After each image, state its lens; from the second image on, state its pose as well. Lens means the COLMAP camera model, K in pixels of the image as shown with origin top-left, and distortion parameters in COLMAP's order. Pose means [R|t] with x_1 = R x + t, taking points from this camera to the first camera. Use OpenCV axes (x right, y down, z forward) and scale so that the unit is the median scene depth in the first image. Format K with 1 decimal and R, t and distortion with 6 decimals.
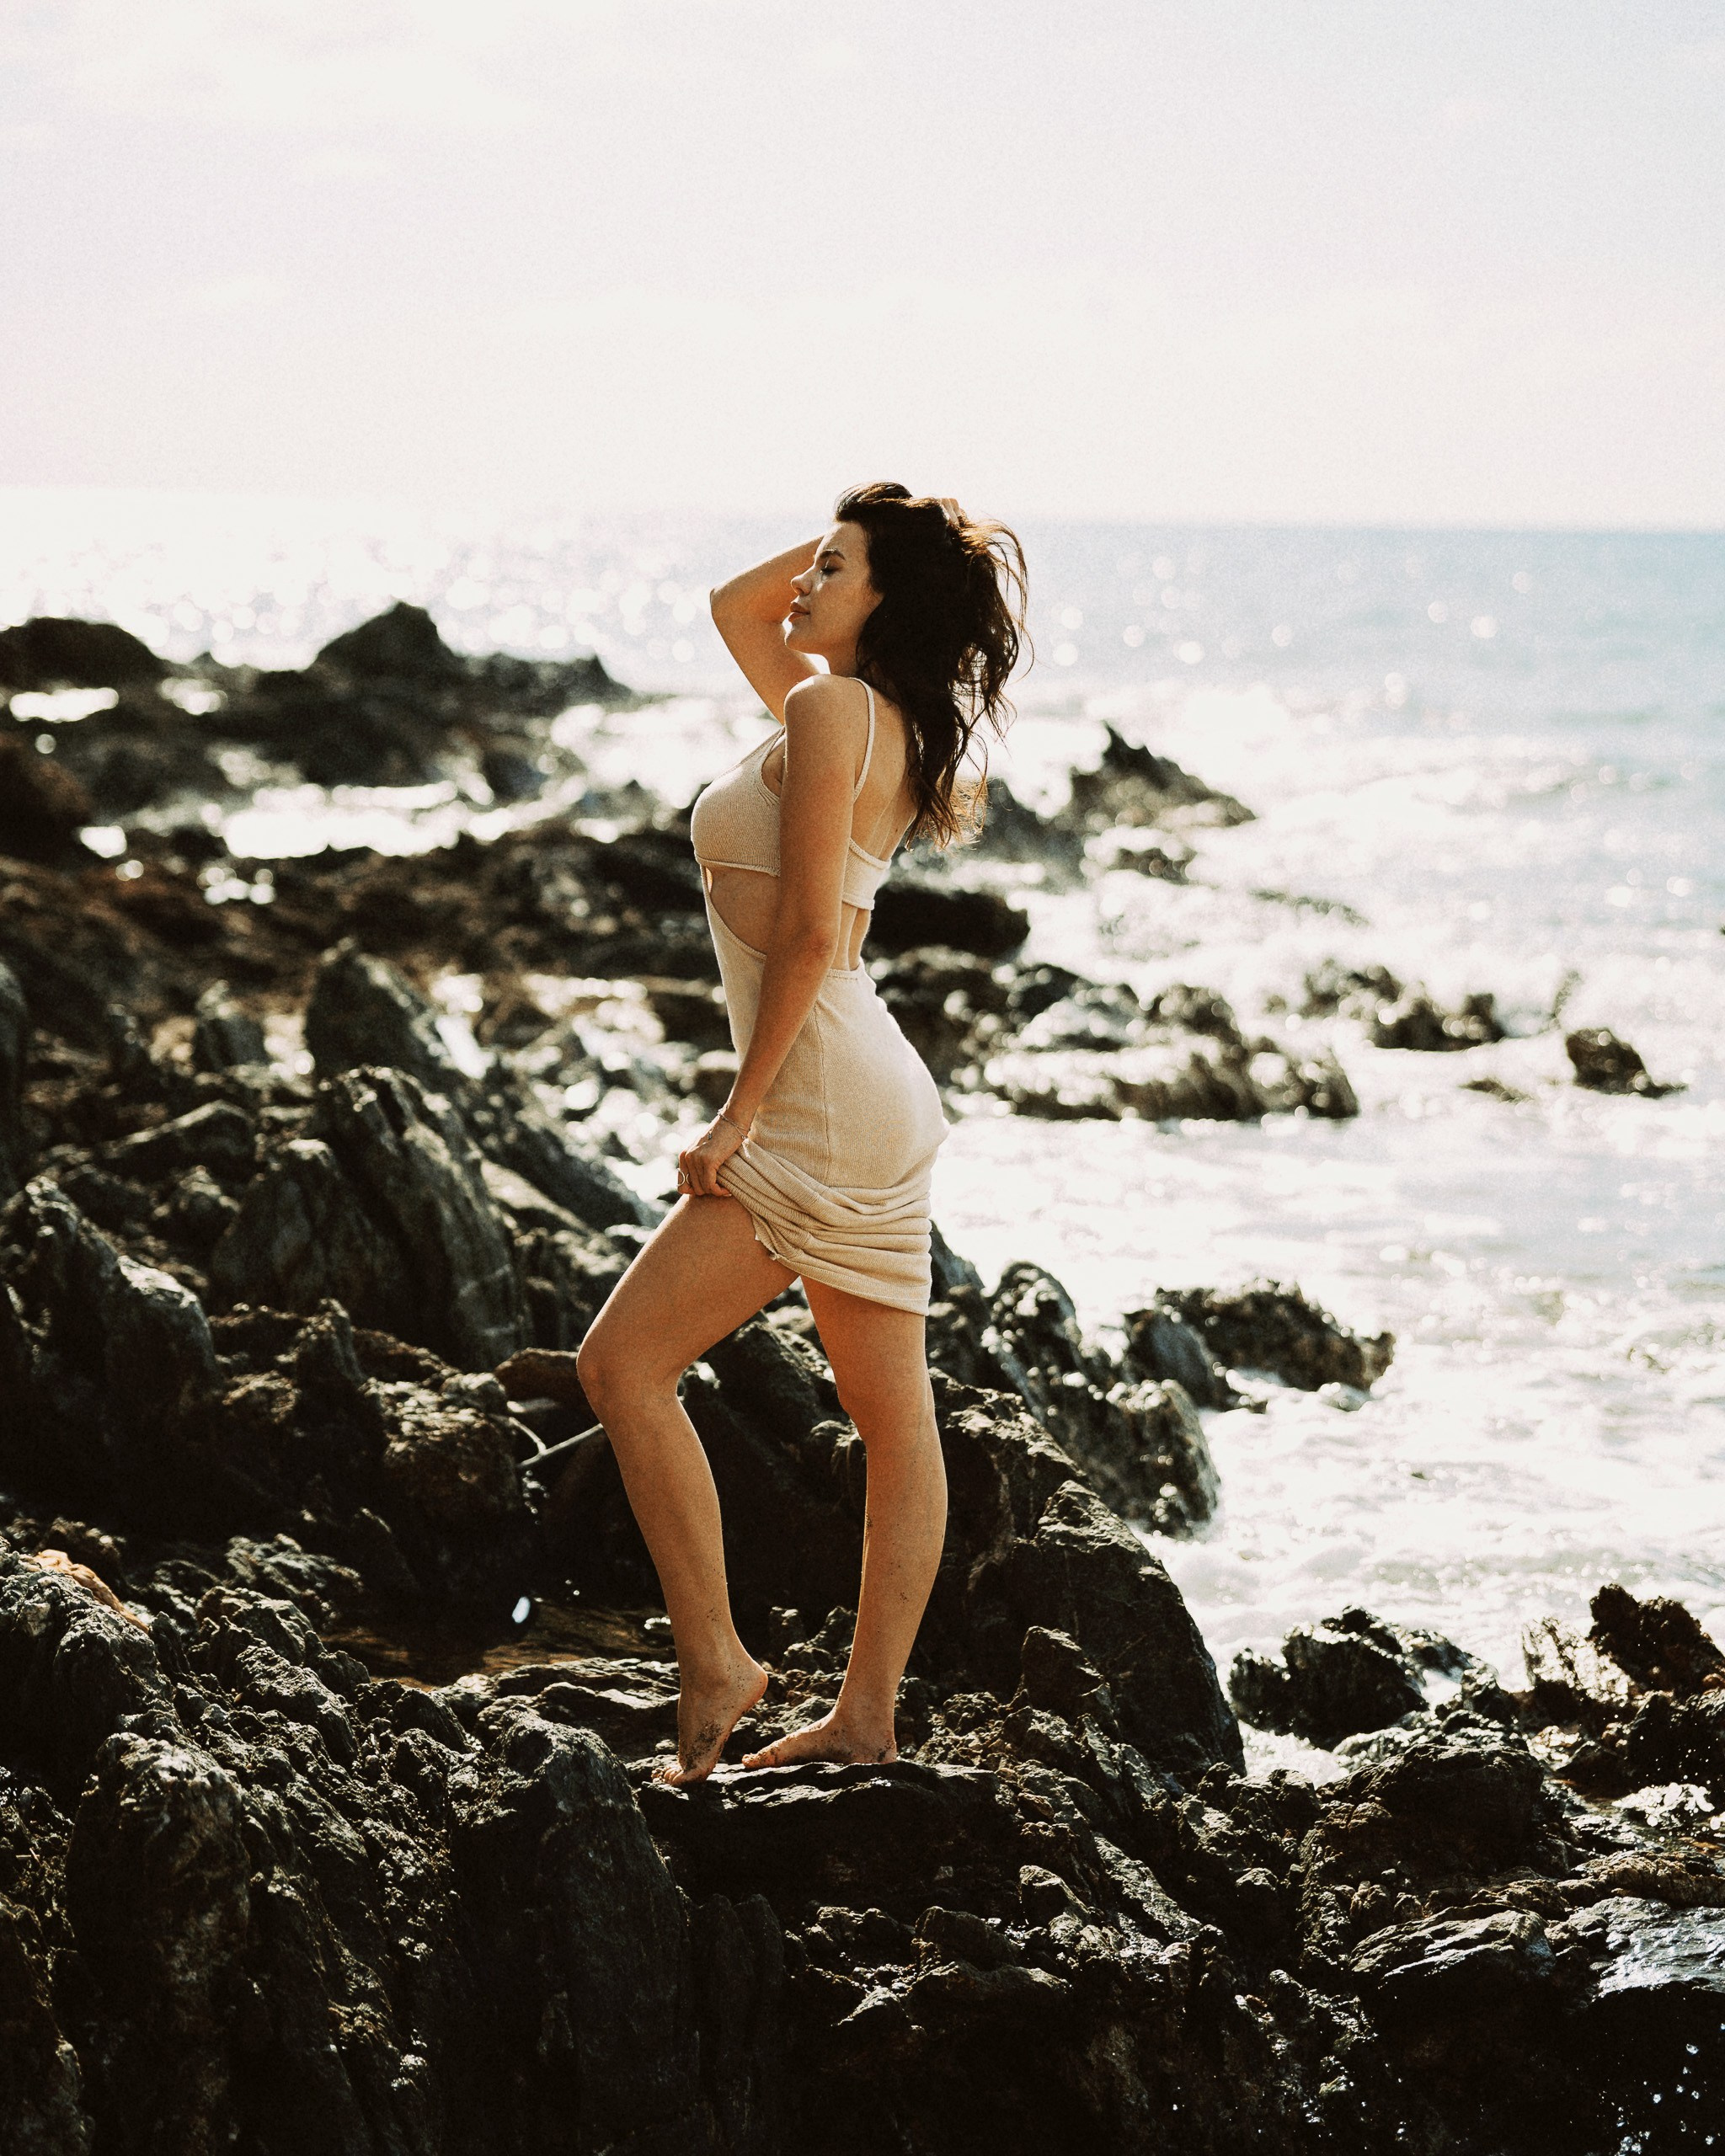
lens RADIAL K [[5498.6, 0, 862.5], [0, 5498.6, 1078.0], [0, 0, 1]] dist [0.156852, 0.213759]
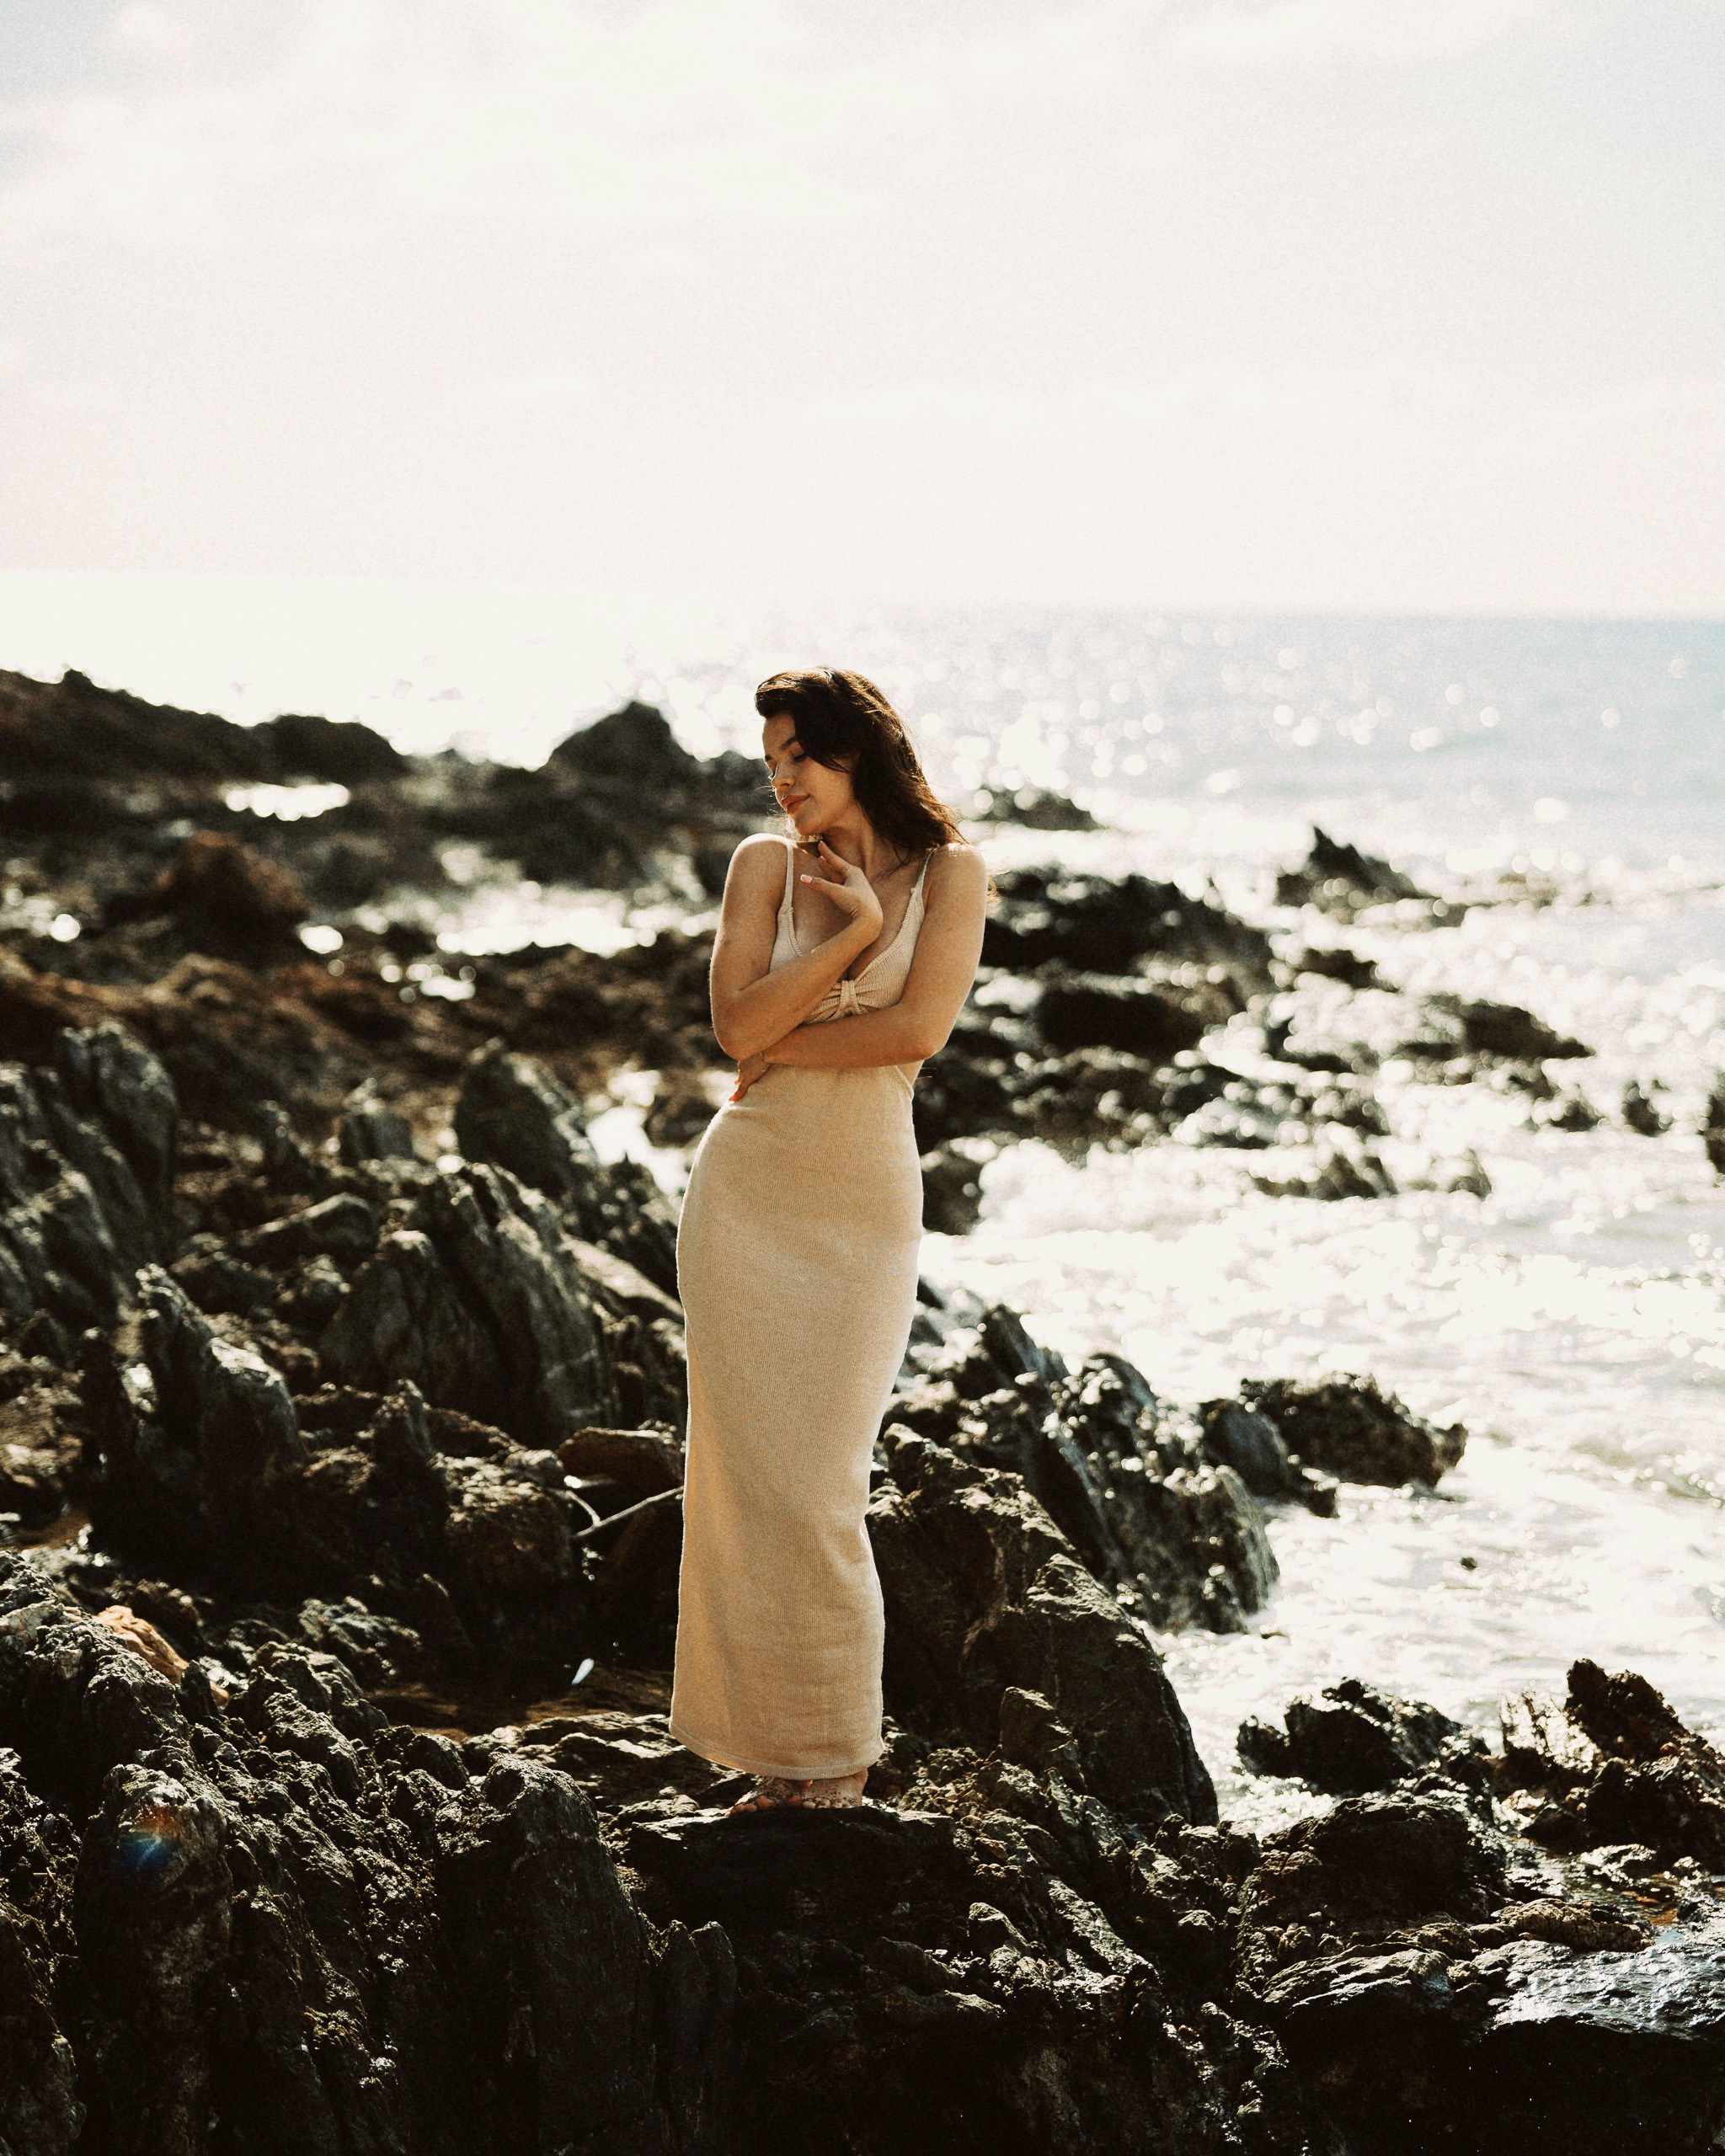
lens RADIAL K [[5498.6, 0, 862.5], [0, 5498.6, 1078.0], [0, 0, 1]] dist [0.156852, 0.213759]
pose [[0.998818, 0.007554, -0.048010, 0.047728], [-0.008346, 0.999832, -0.016302, -0.002256], [0.047878, 0.016683, 0.998714, -0.079047]]
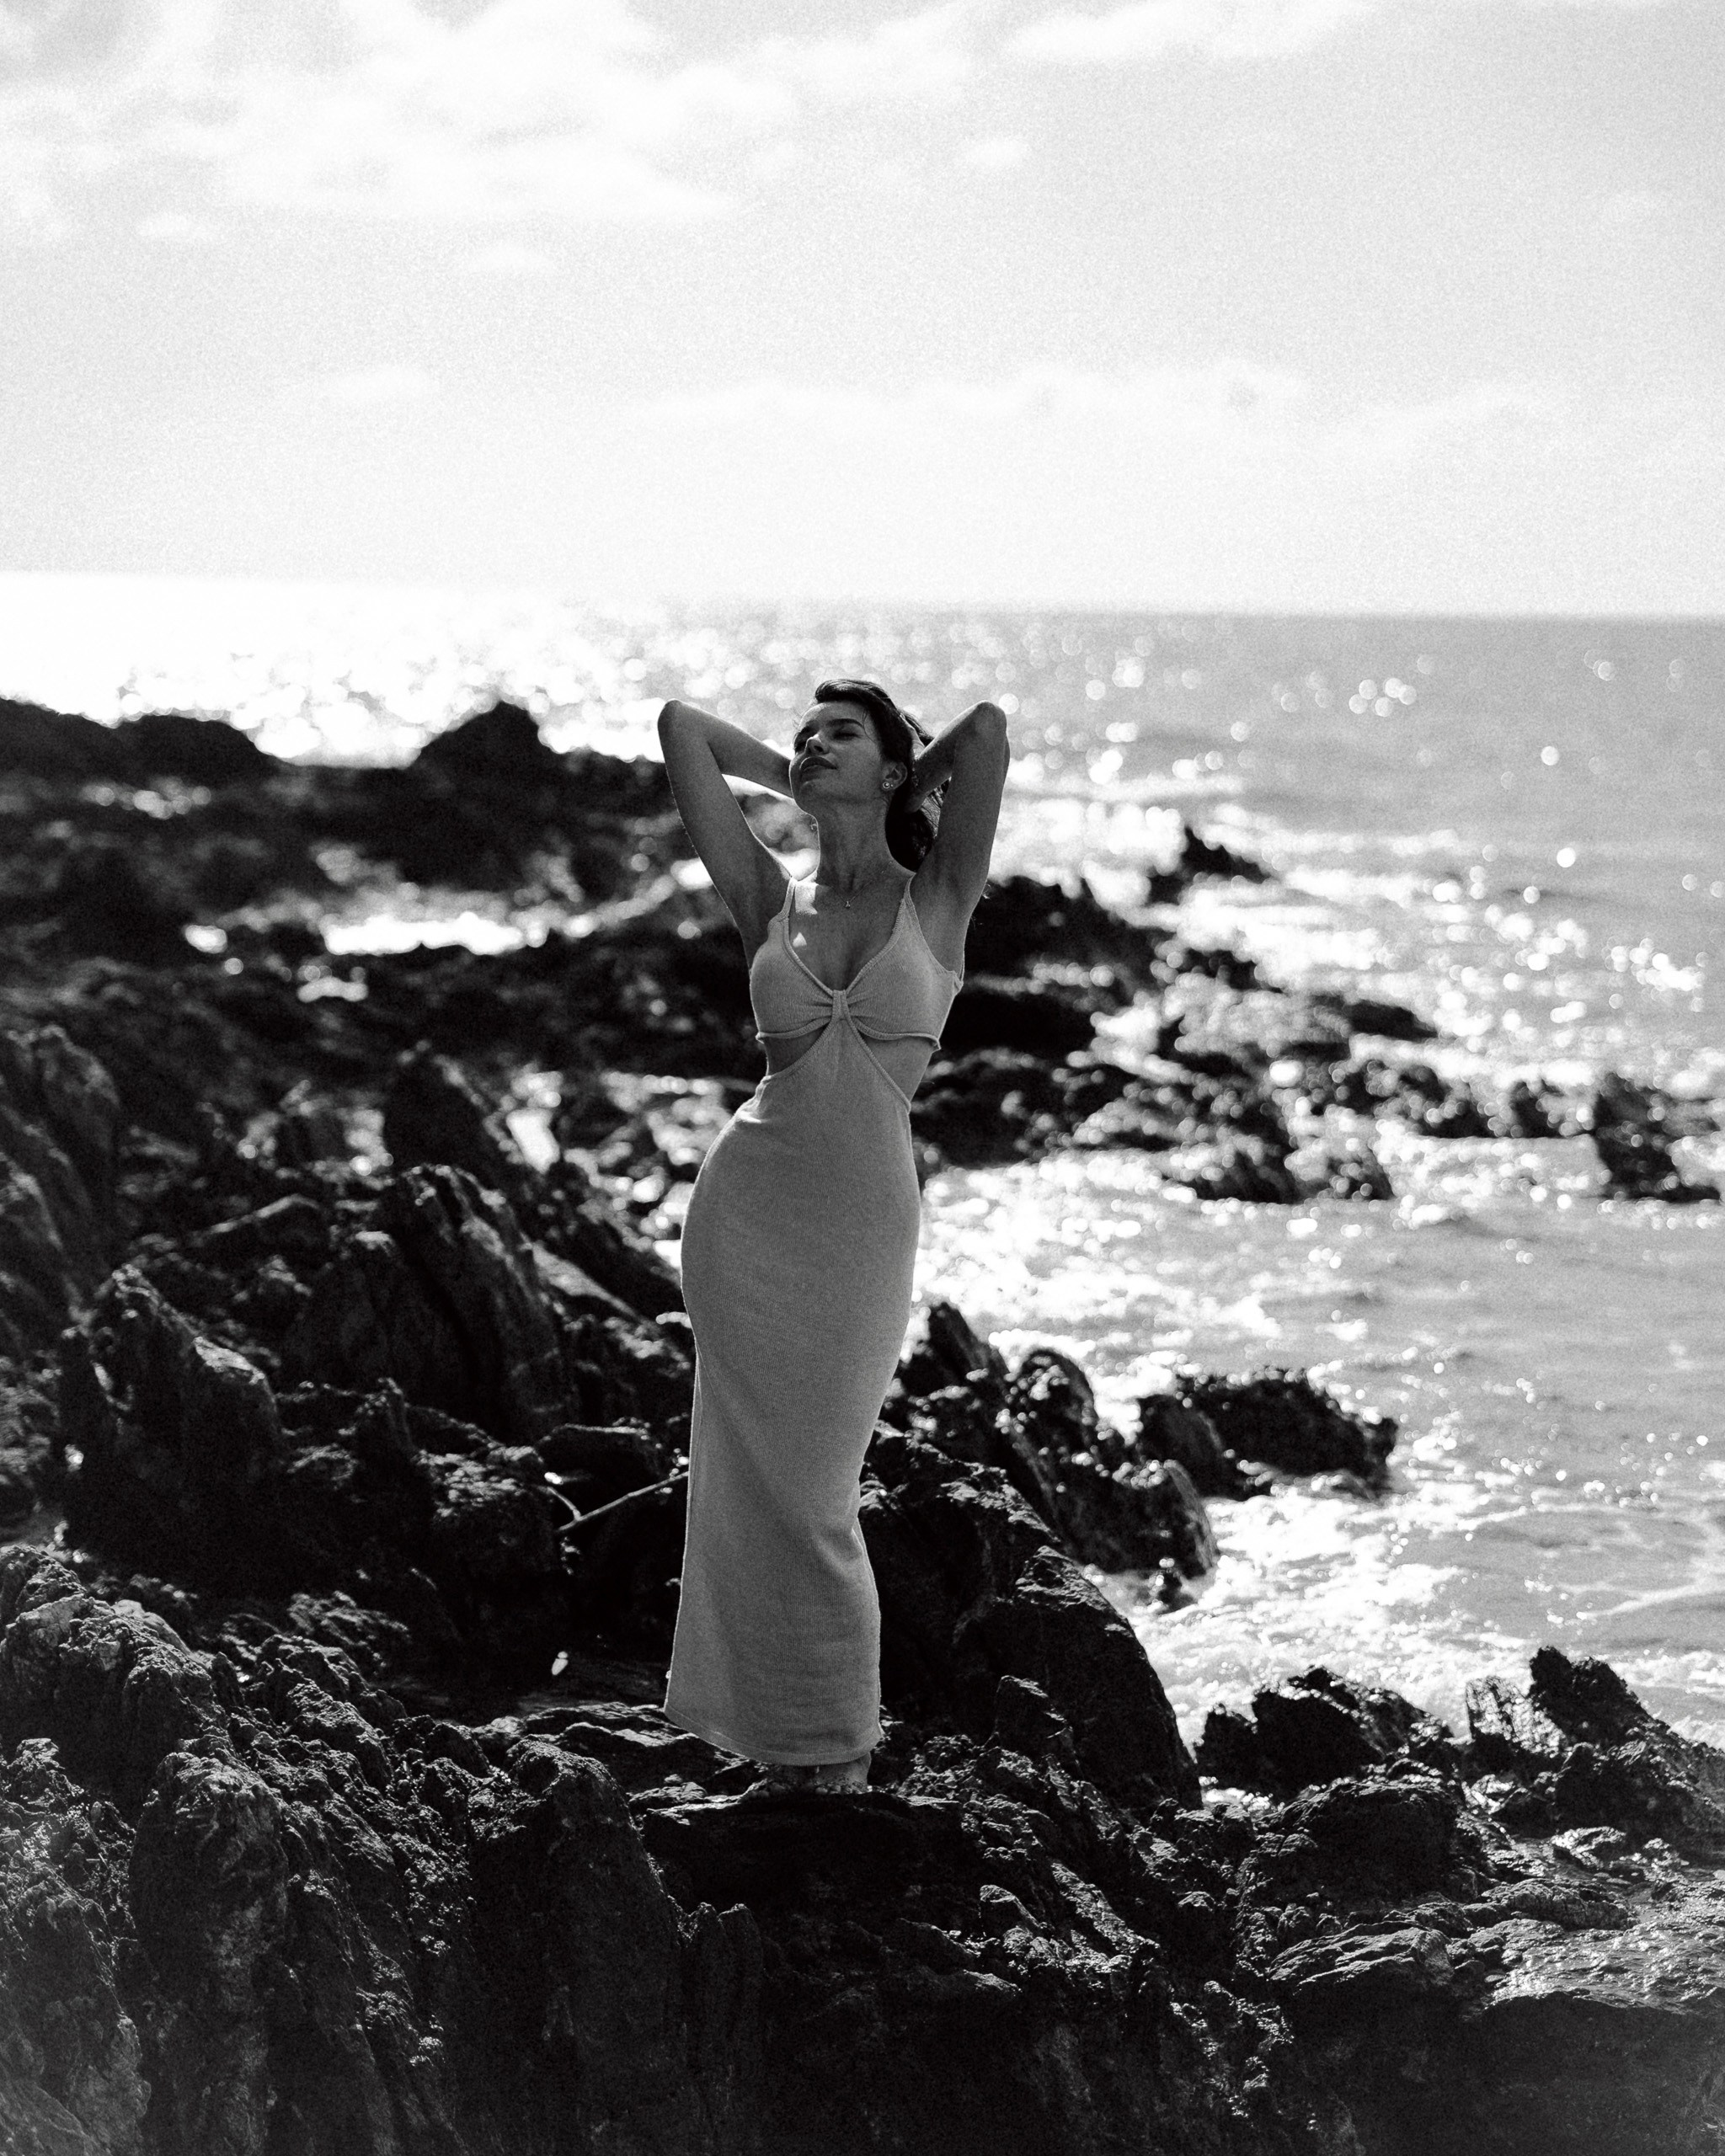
lens RADIAL K [[5493.0, 0, 862.5], [0, 5493.0, 1078.0], [0, 0, 1]] dist [0.152554, 0.356276]
pose [[0.999791, 0.006356, -0.019427, 0.020616], [-0.006673, 0.999845, -0.016271, -0.002550], [0.019321, 0.016397, 0.999679, -0.102026]]
